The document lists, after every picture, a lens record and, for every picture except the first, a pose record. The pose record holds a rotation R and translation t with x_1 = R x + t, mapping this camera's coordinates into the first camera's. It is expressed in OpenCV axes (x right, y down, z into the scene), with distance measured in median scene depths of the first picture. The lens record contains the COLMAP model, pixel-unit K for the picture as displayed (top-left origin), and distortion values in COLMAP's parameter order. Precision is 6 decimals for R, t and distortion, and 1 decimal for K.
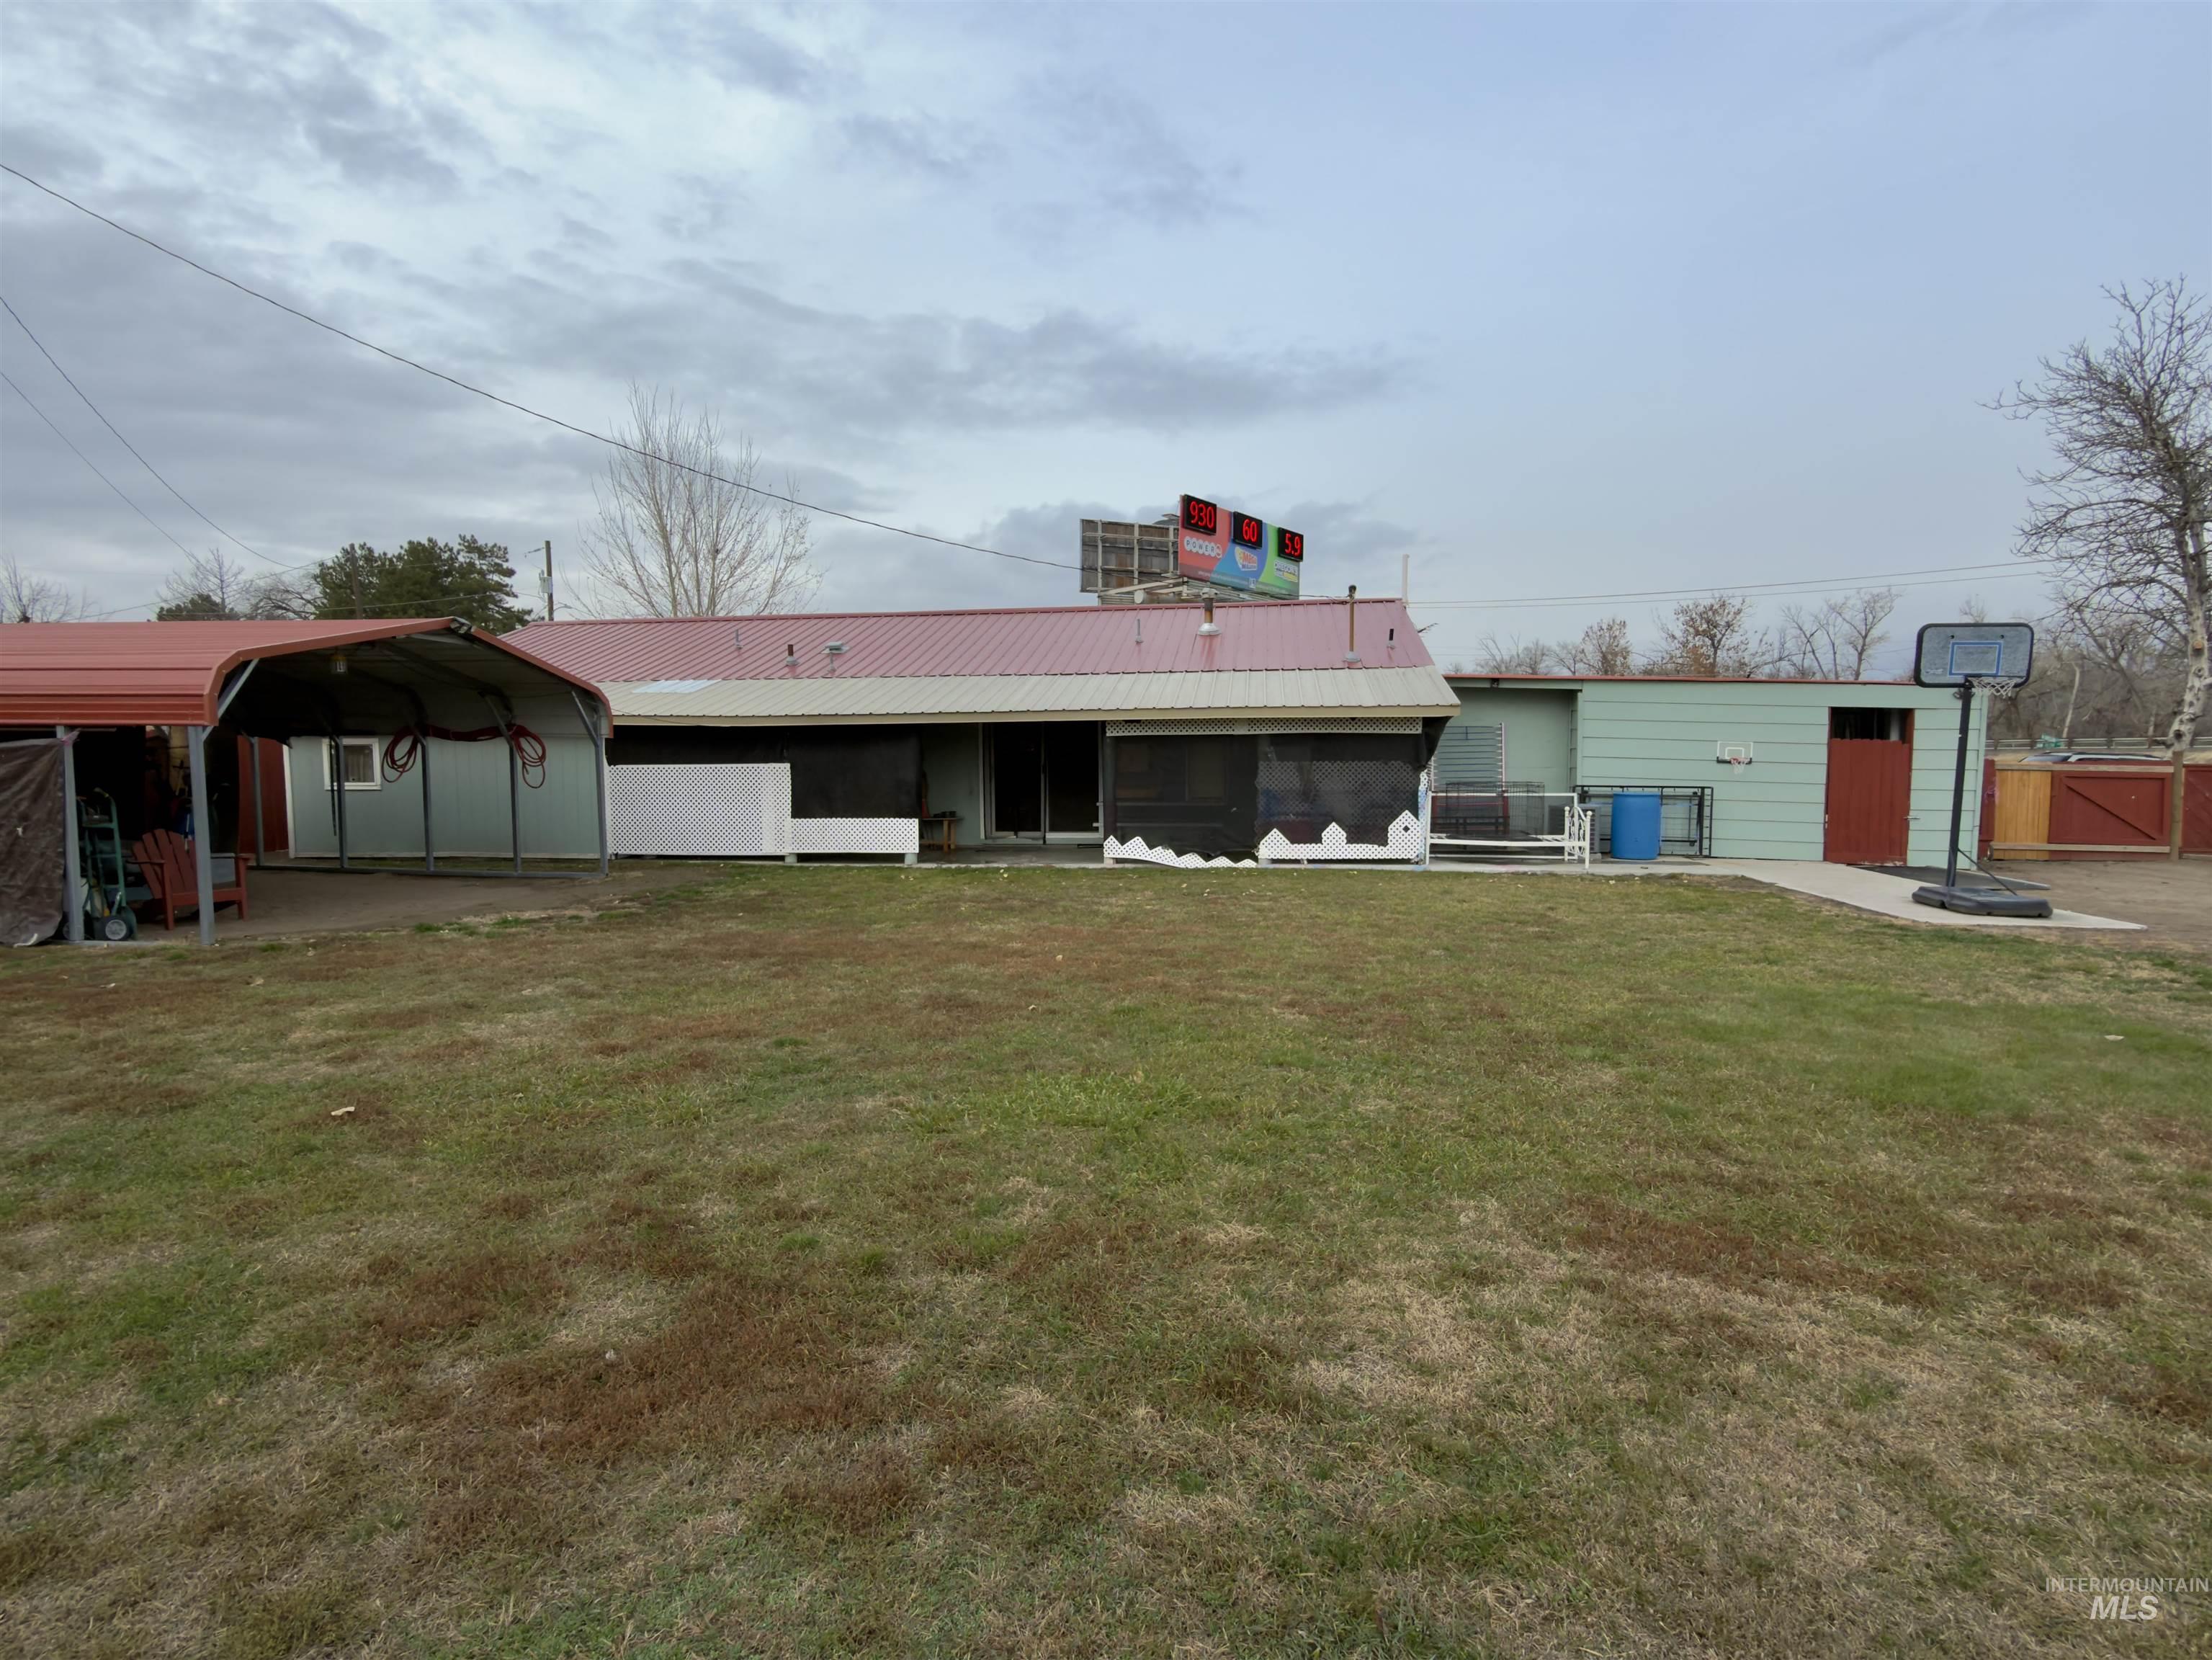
lens RADIAL K [[1157.2, 0, 1106.8], [0, 1157.2, 840.1], [0, 0, 1]] dist [0.001188, 0.001232]
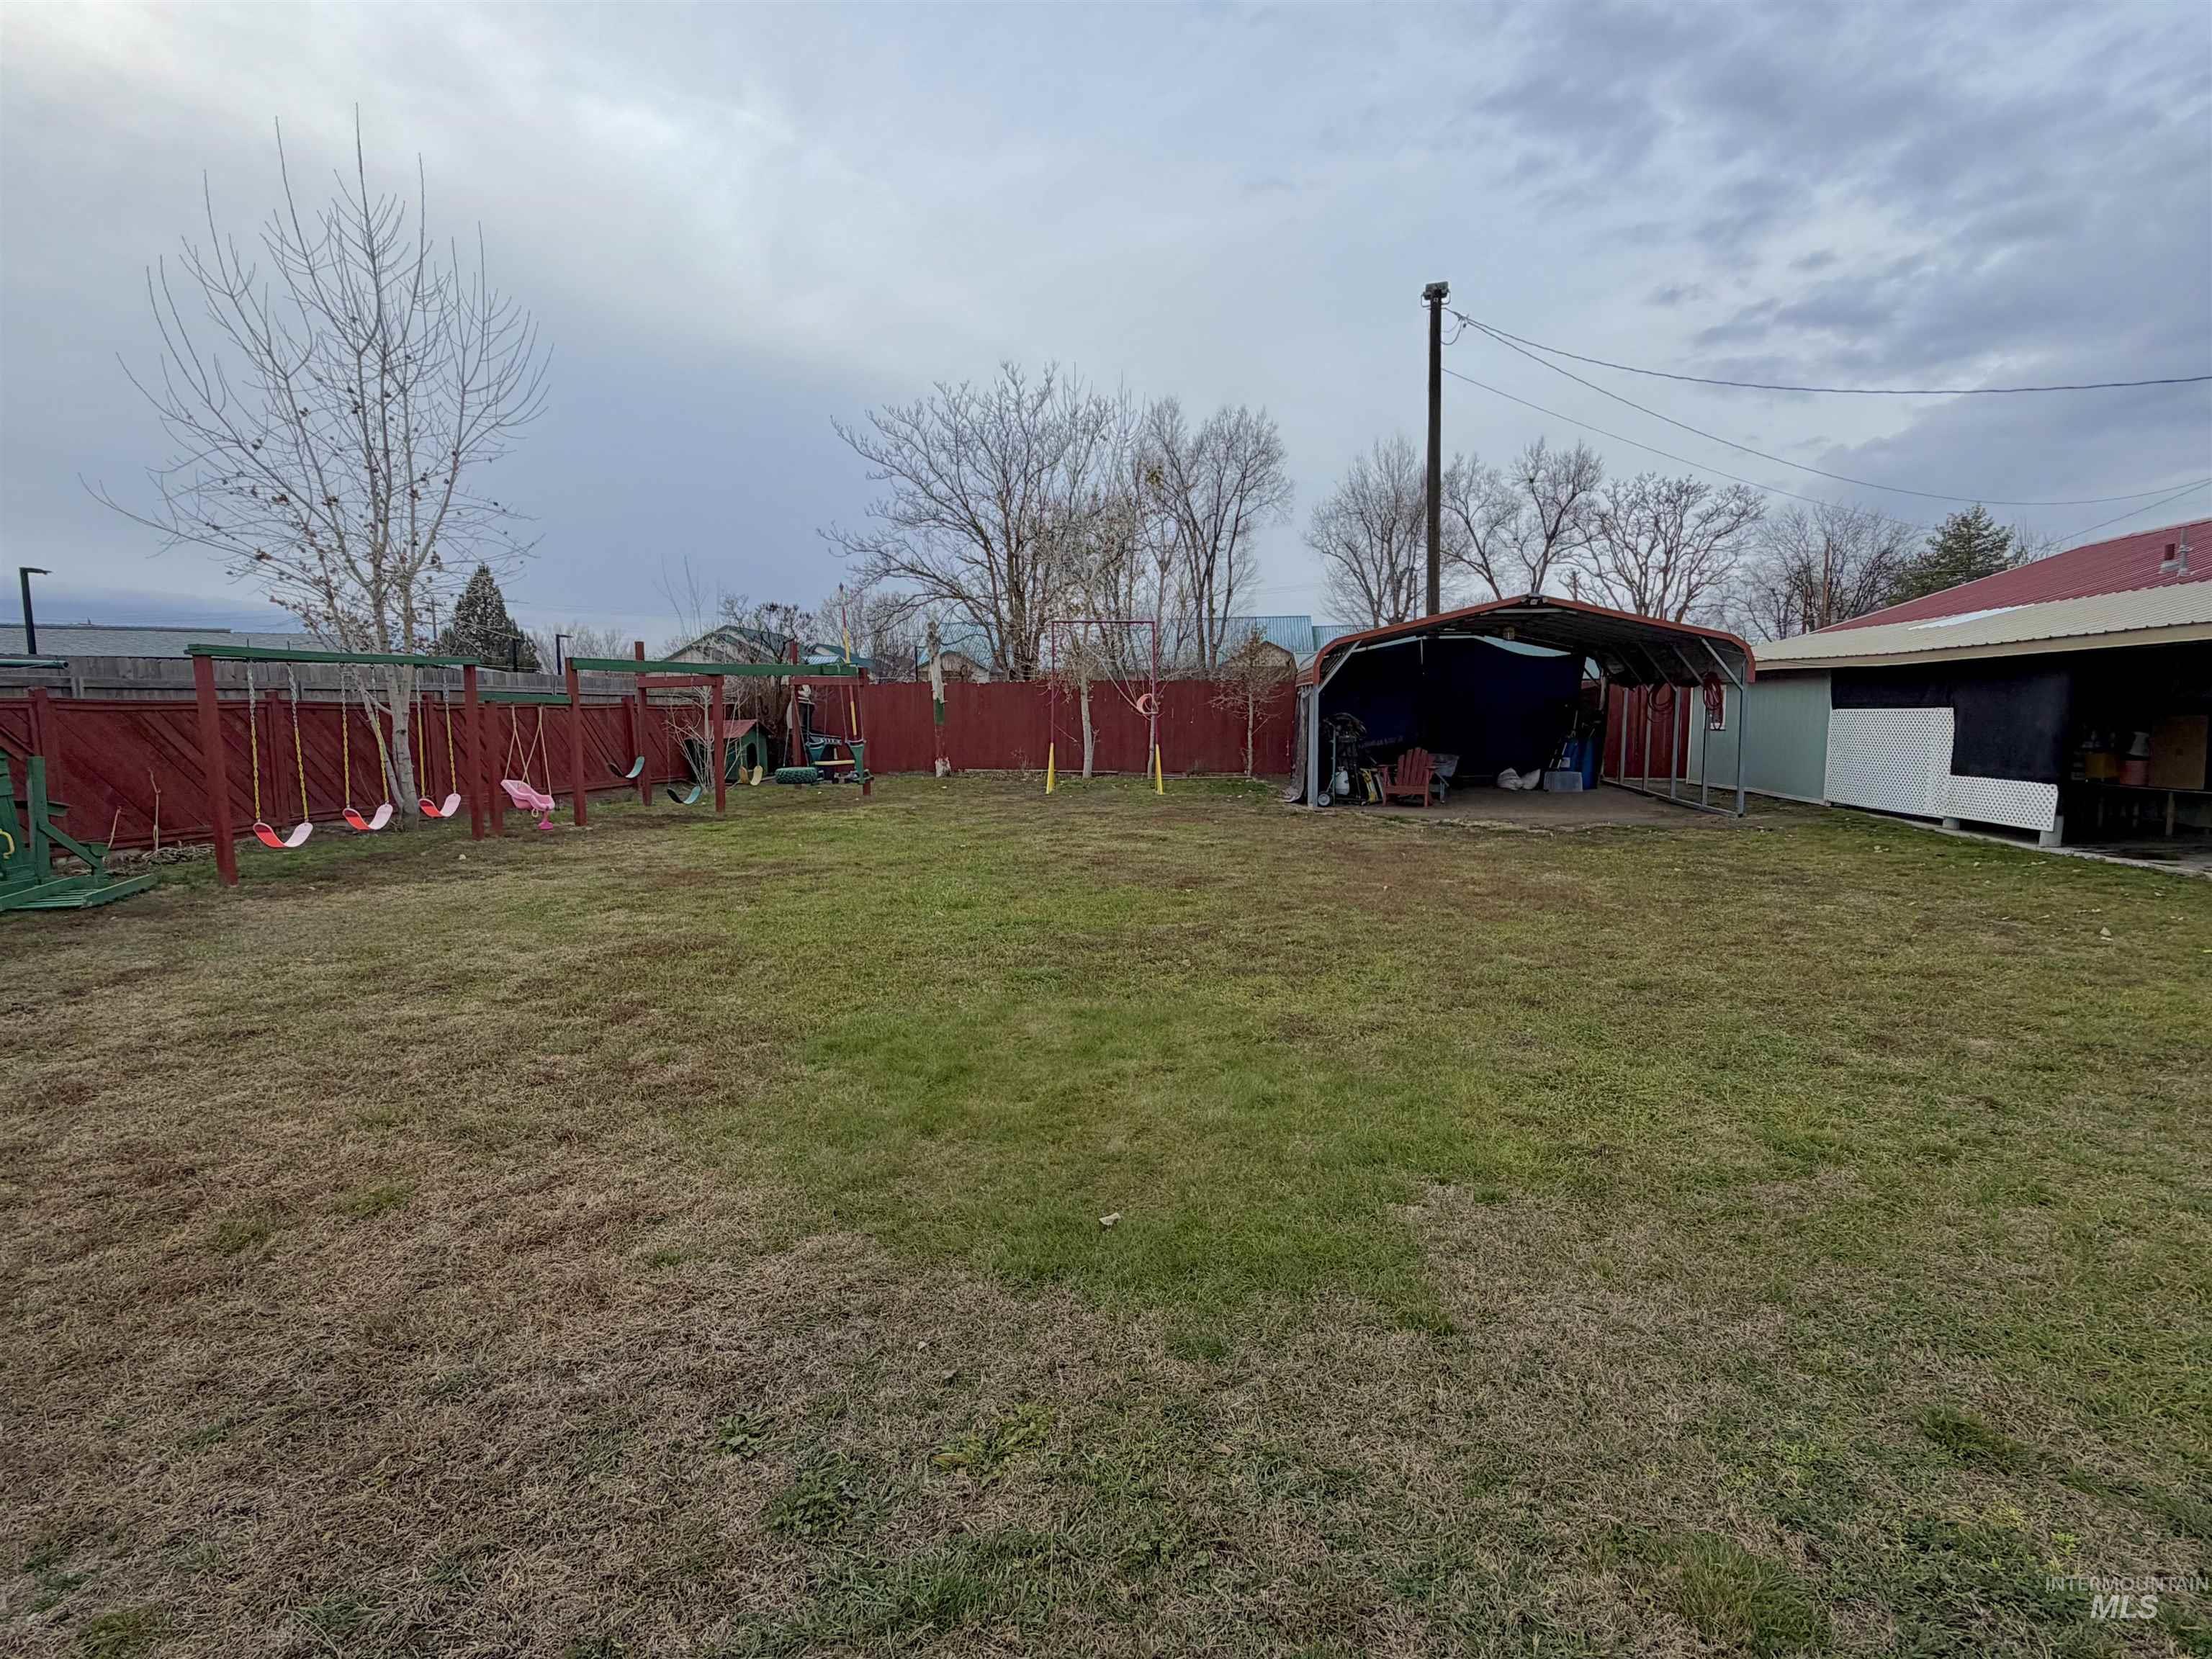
lens RADIAL K [[1157.0, 0, 1103.0], [0, 1157.0, 827.6], [0, 0, 1]] dist [0.001188, 0.001232]
pose [[0.027069, 0.104519, -0.994154, 0.533308], [-0.066085, 0.992530, 0.102549, -0.026327], [0.997447, 0.062923, 0.033774, 0.373986]]
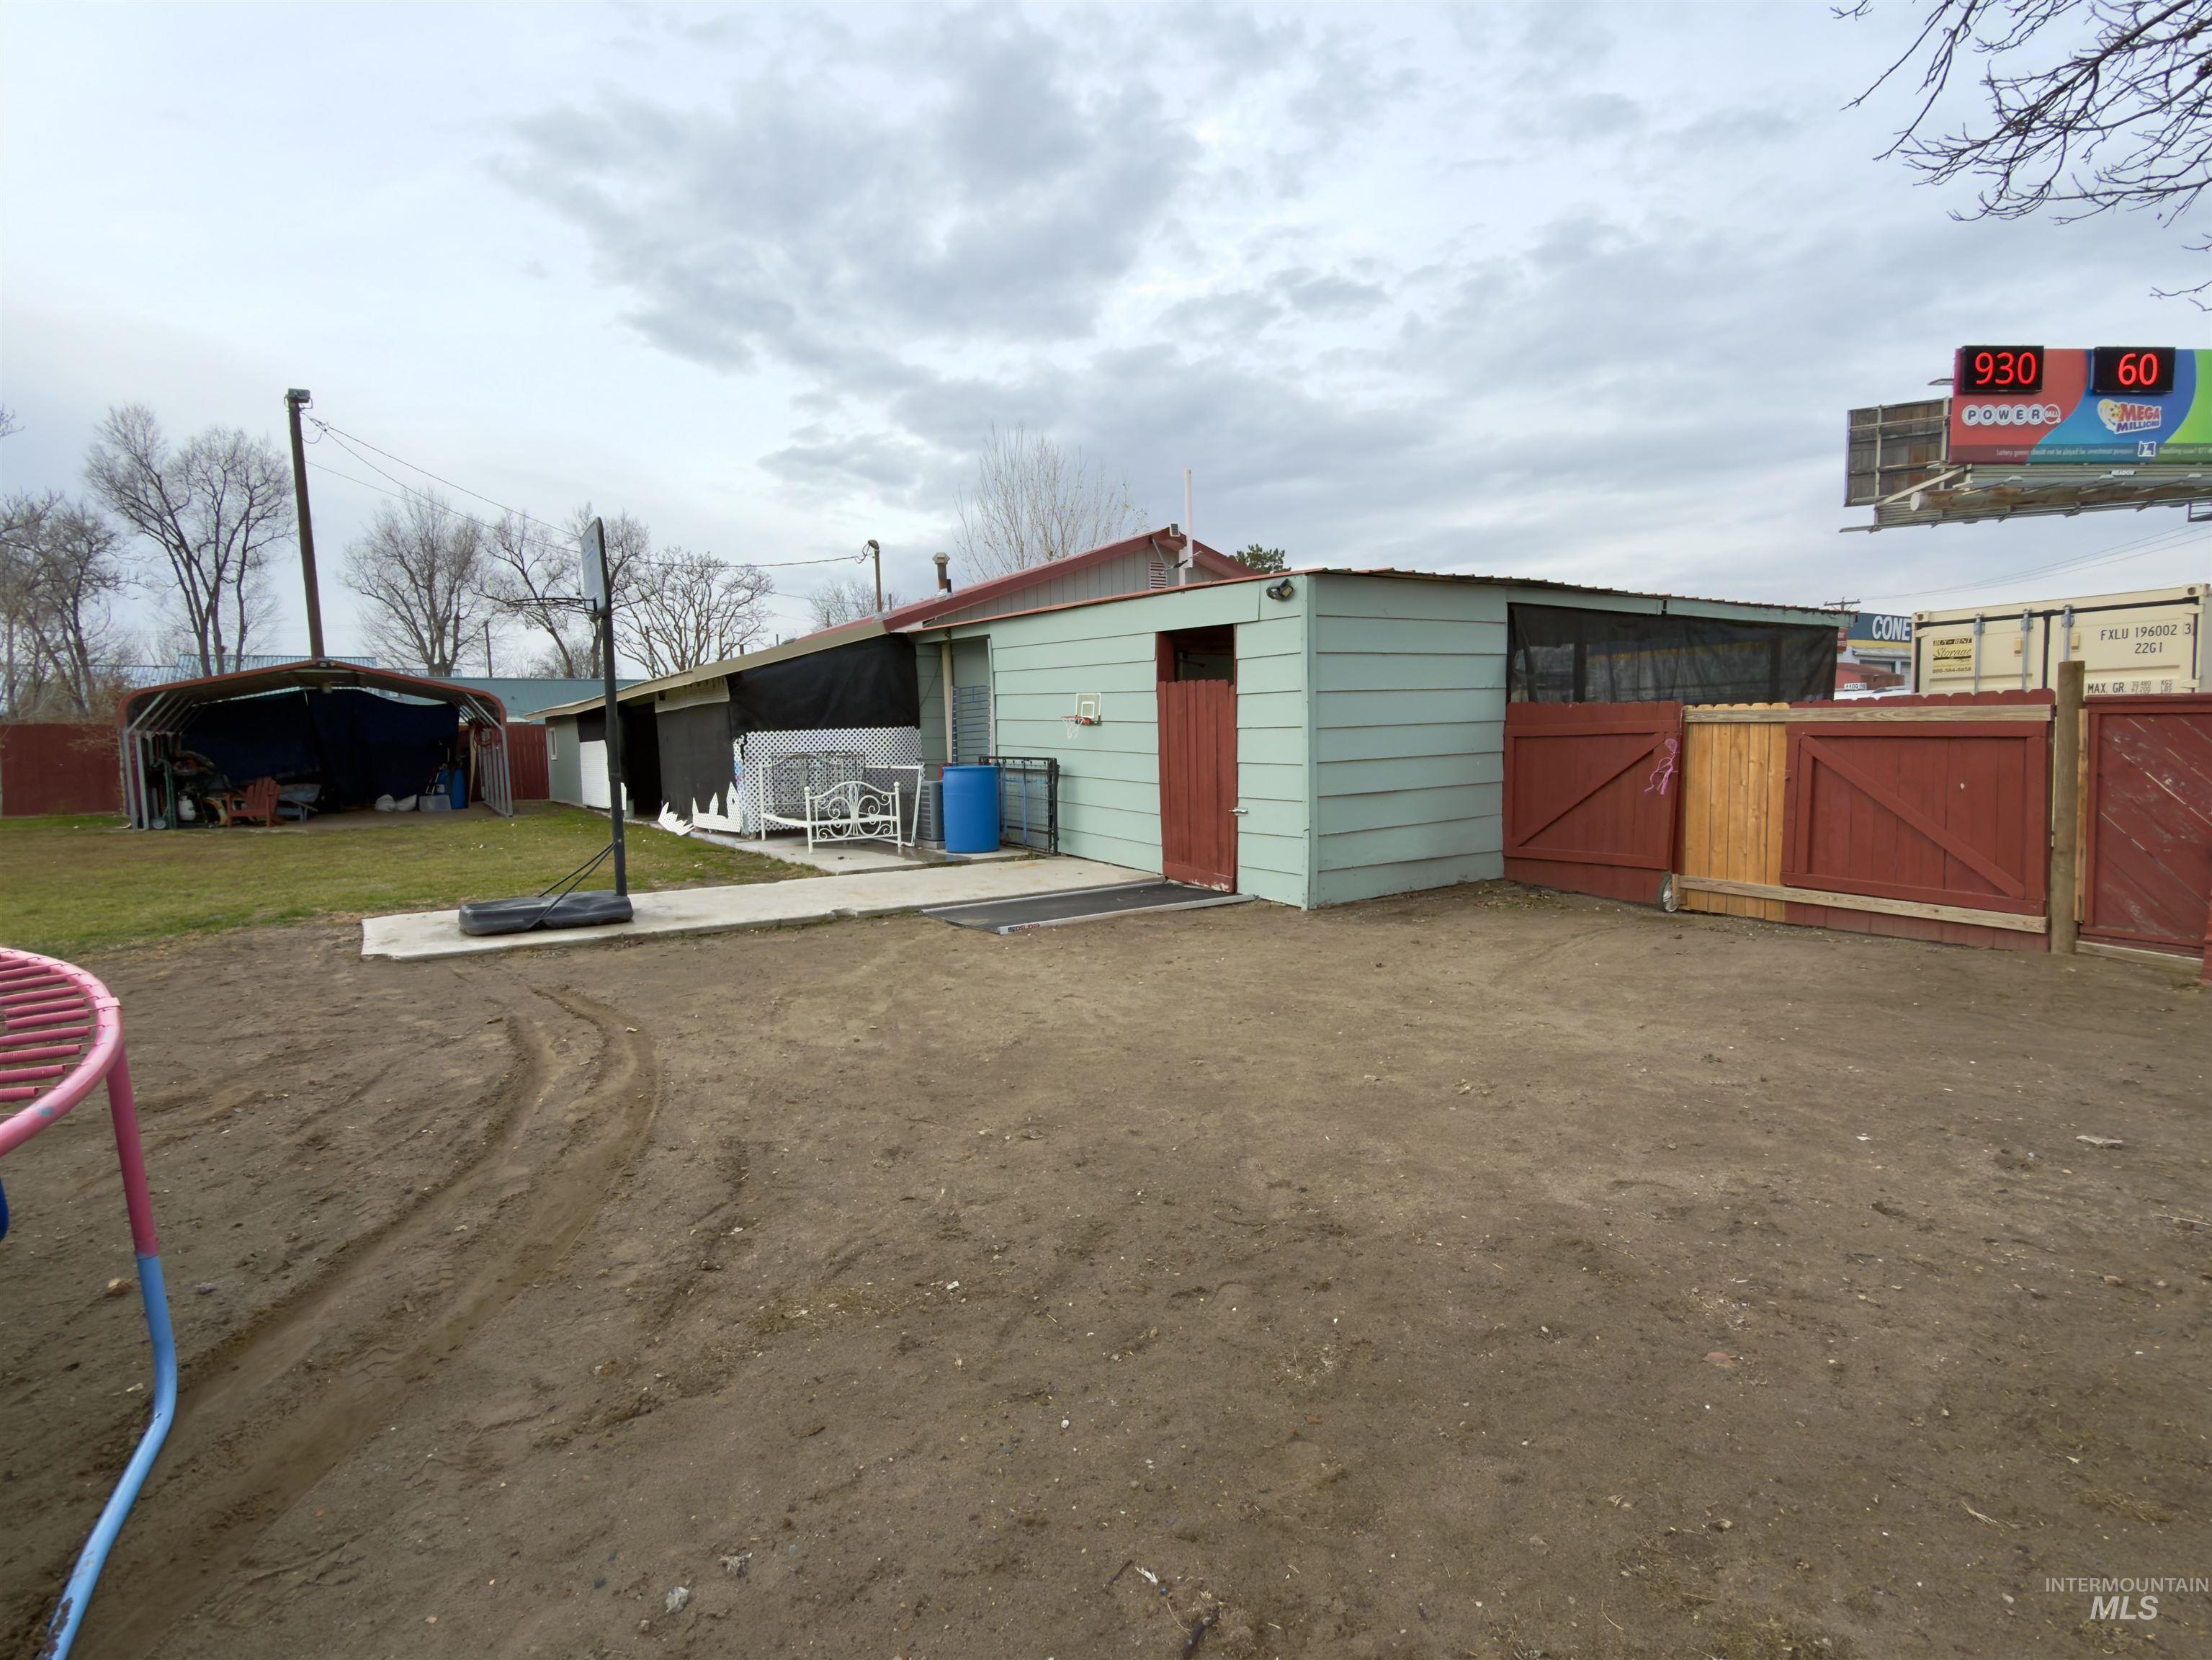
lens RADIAL K [[1157.2, 0, 1108.7], [0, 1157.2, 837.5], [0, 0, 1]] dist [0.001188, 0.001232]
pose [[0.659662, 0.049682, -0.749919, 0.997359], [-0.035007, 0.998761, 0.035374, -0.022582], [0.750747, 0.002918, 0.660584, 0.519606]]
